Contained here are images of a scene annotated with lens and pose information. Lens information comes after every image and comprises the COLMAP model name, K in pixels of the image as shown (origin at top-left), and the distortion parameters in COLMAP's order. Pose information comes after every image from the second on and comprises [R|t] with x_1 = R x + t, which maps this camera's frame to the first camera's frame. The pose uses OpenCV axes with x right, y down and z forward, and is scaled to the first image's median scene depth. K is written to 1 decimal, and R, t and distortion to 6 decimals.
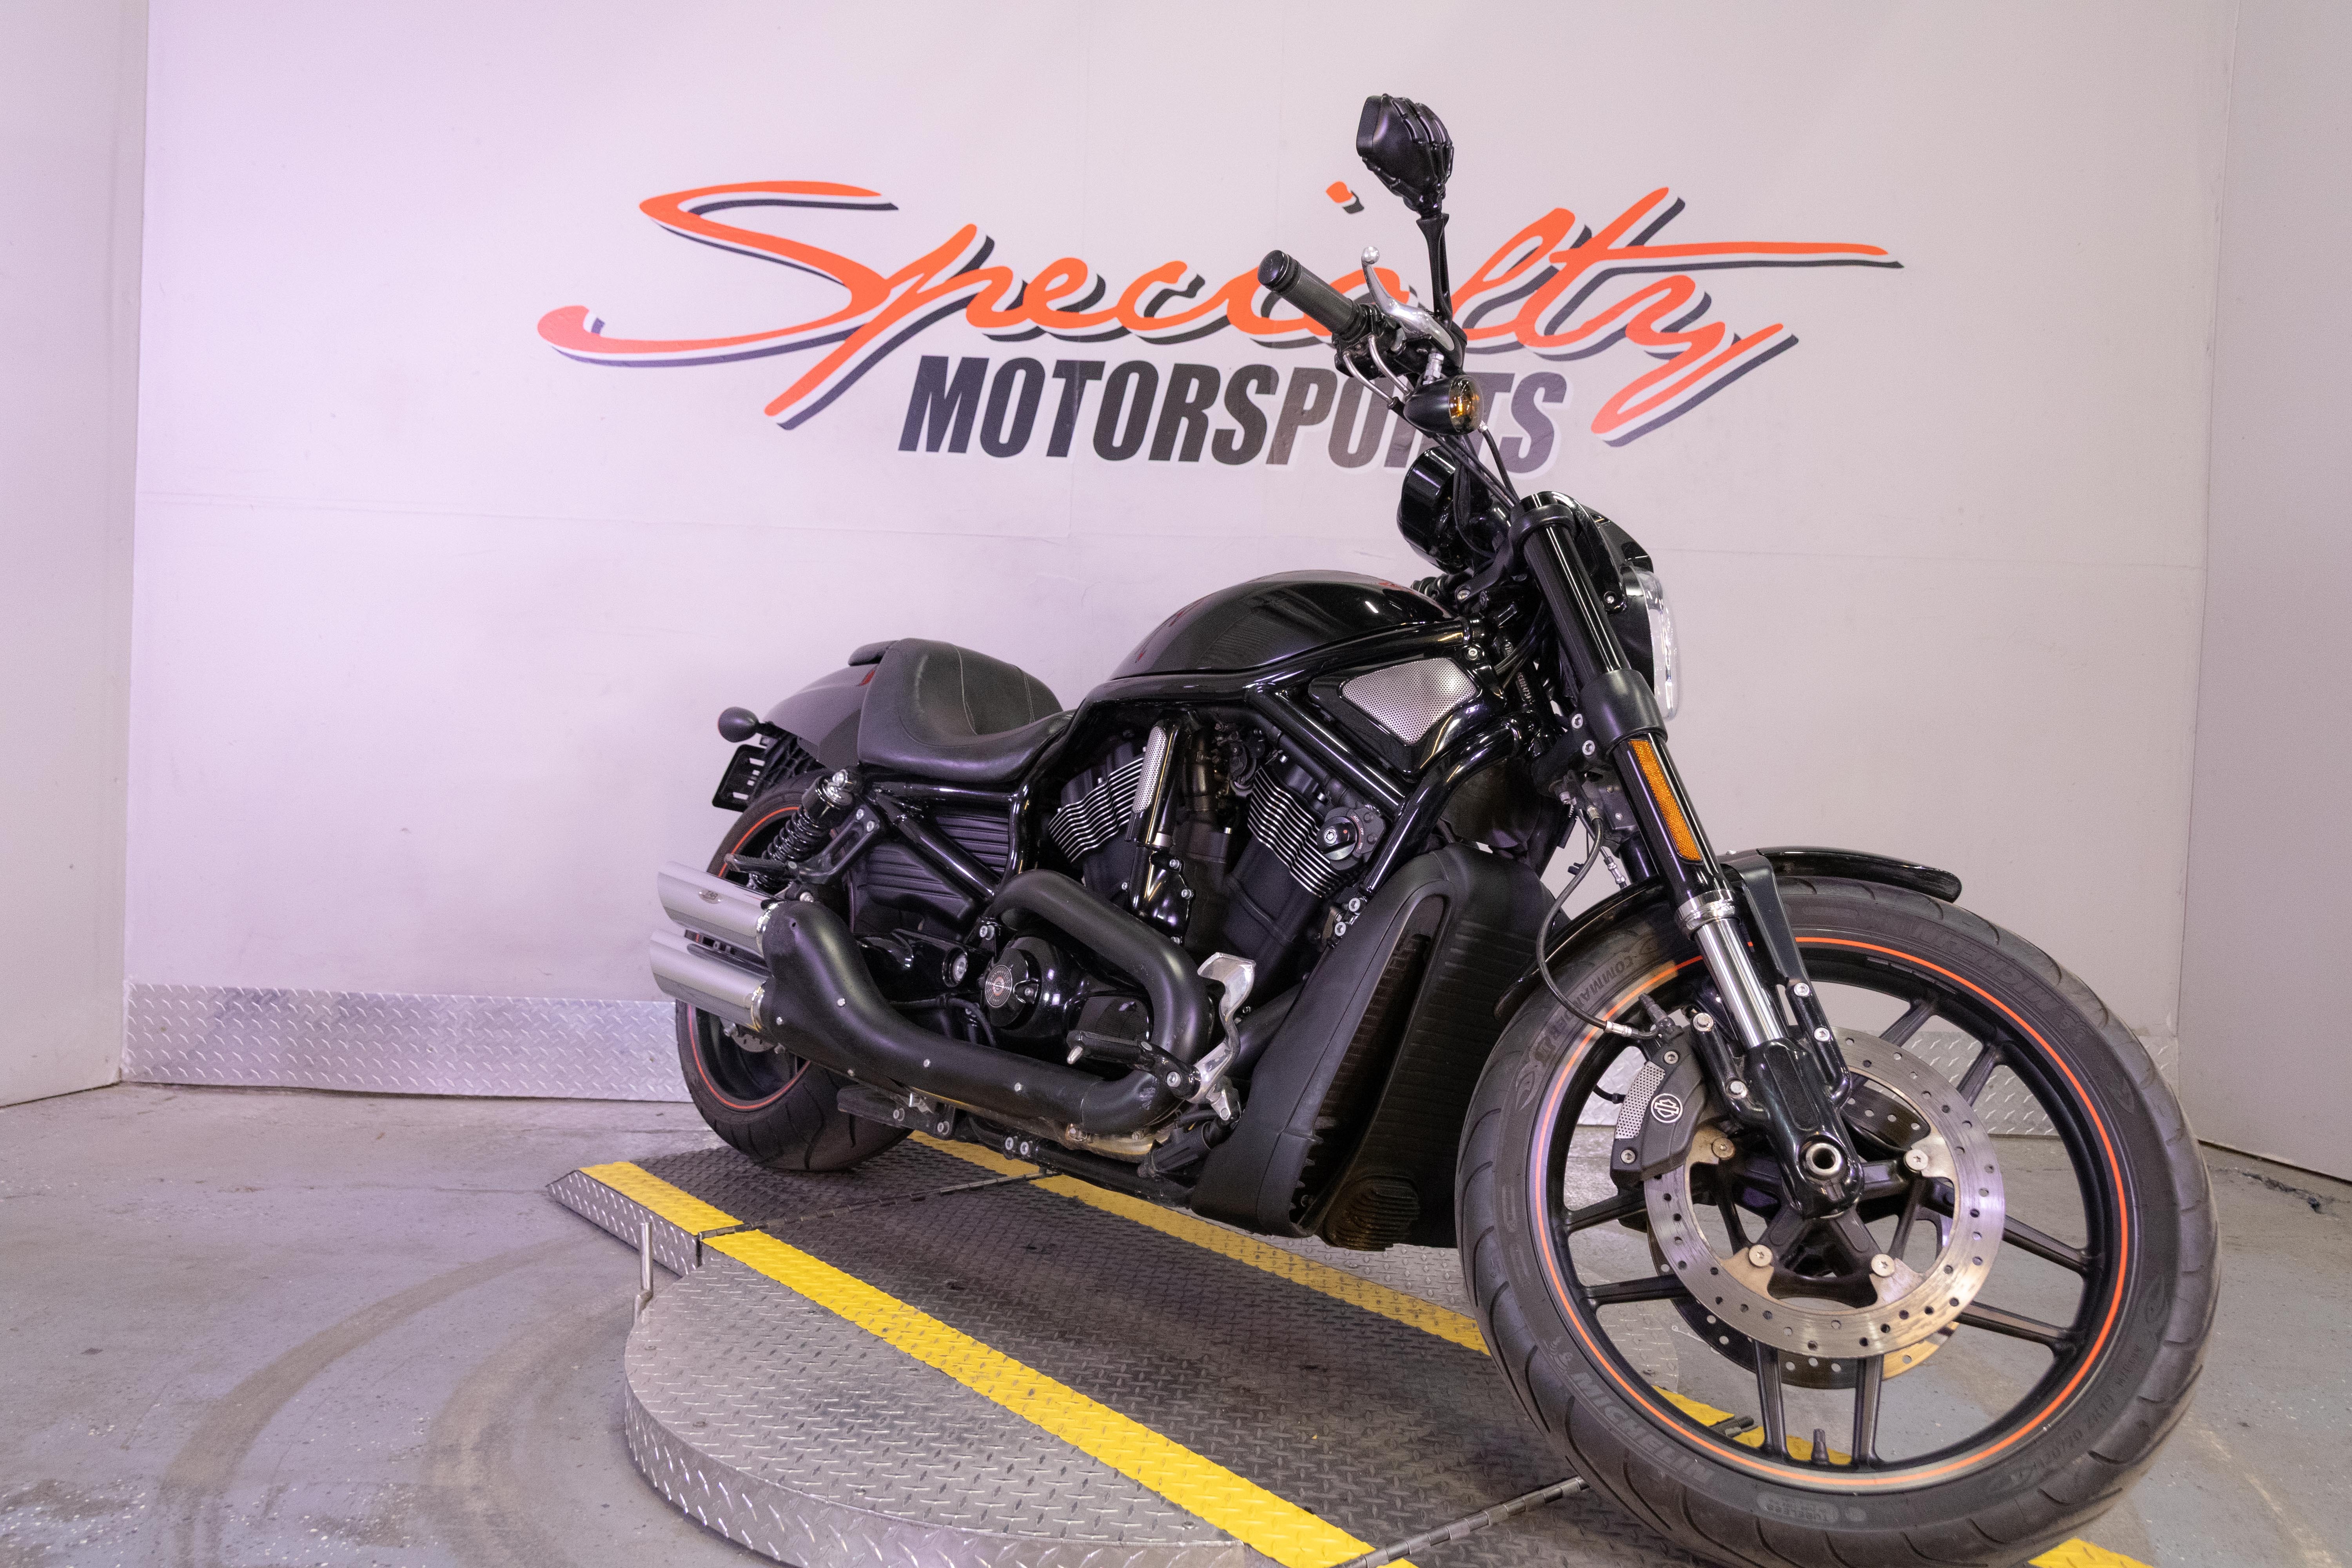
lens RADIAL K [[1834.5, 0, 1167.3], [0, 1834.5, 785.9], [0, 0, 1]] dist [0.025858, -0.044245]
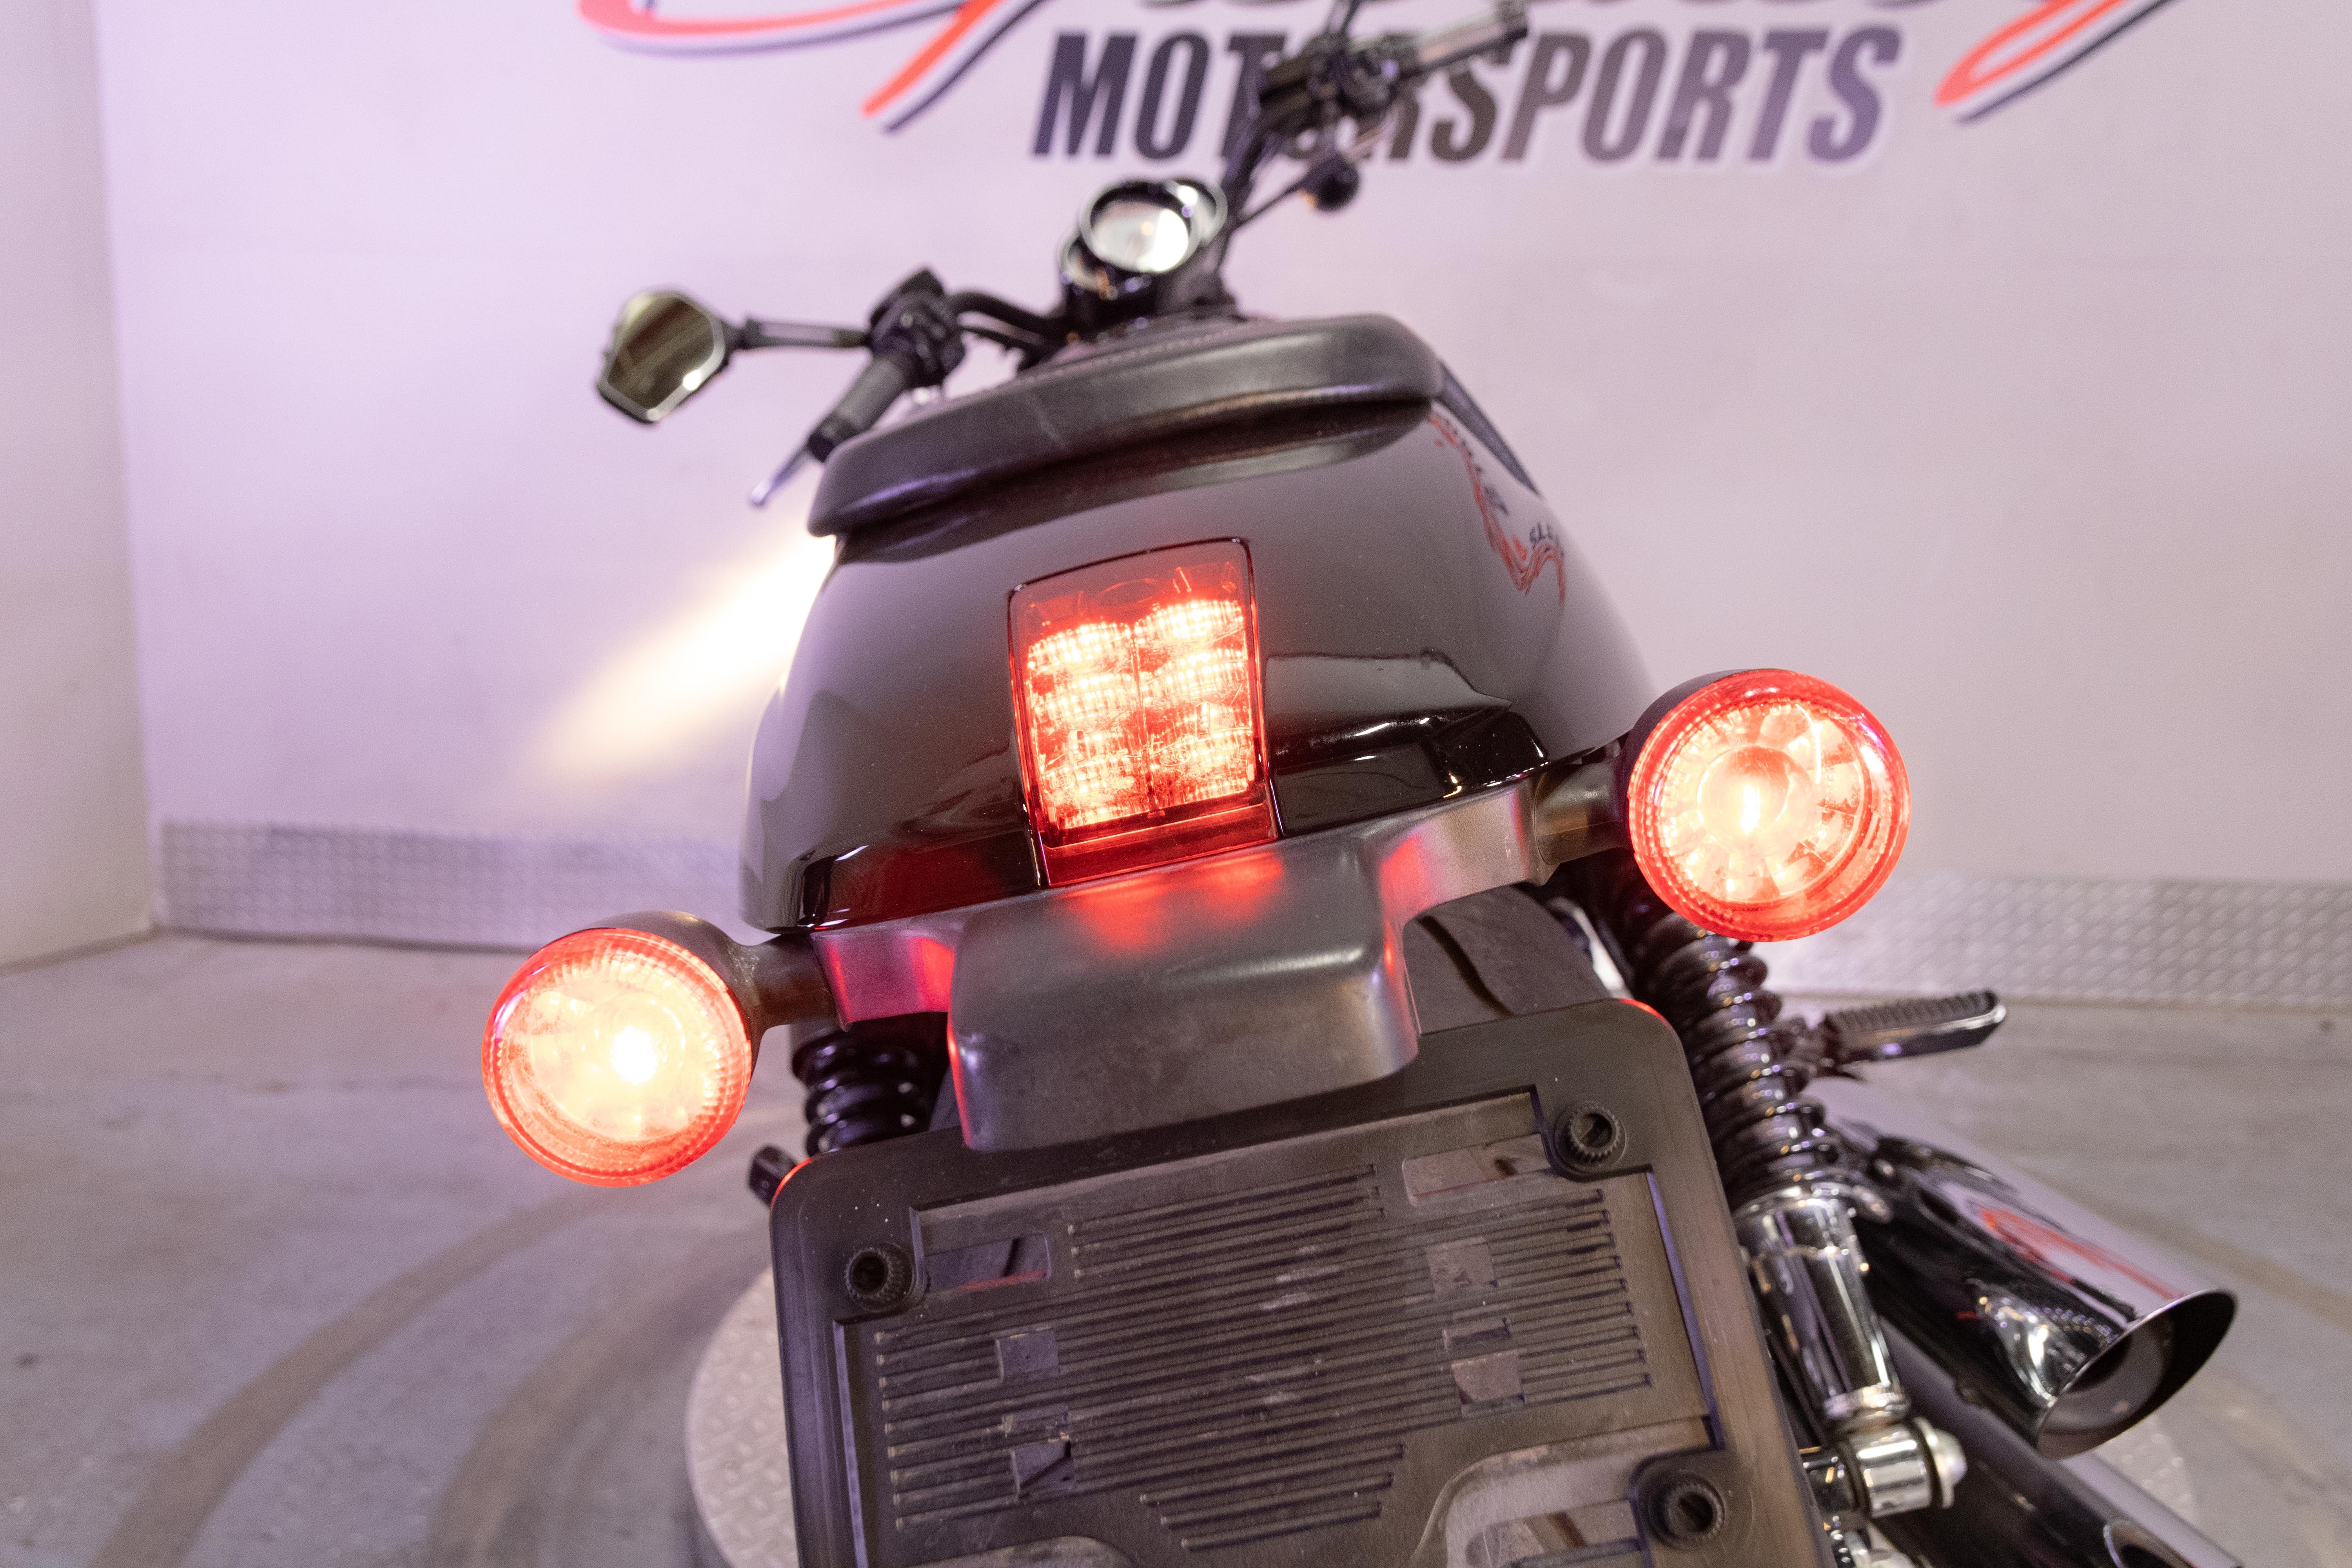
lens RADIAL K [[1875.0, 0, 1145.3], [0, 1875.0, 763.8], [0, 0, 1]] dist [0.029058, -0.004543]
pose [[0.996428, -0.001201, -0.084443, -0.029476], [0.011456, 0.992578, 0.121069, -0.021850], [0.083671, -0.121604, 0.989046, 0.177731]]
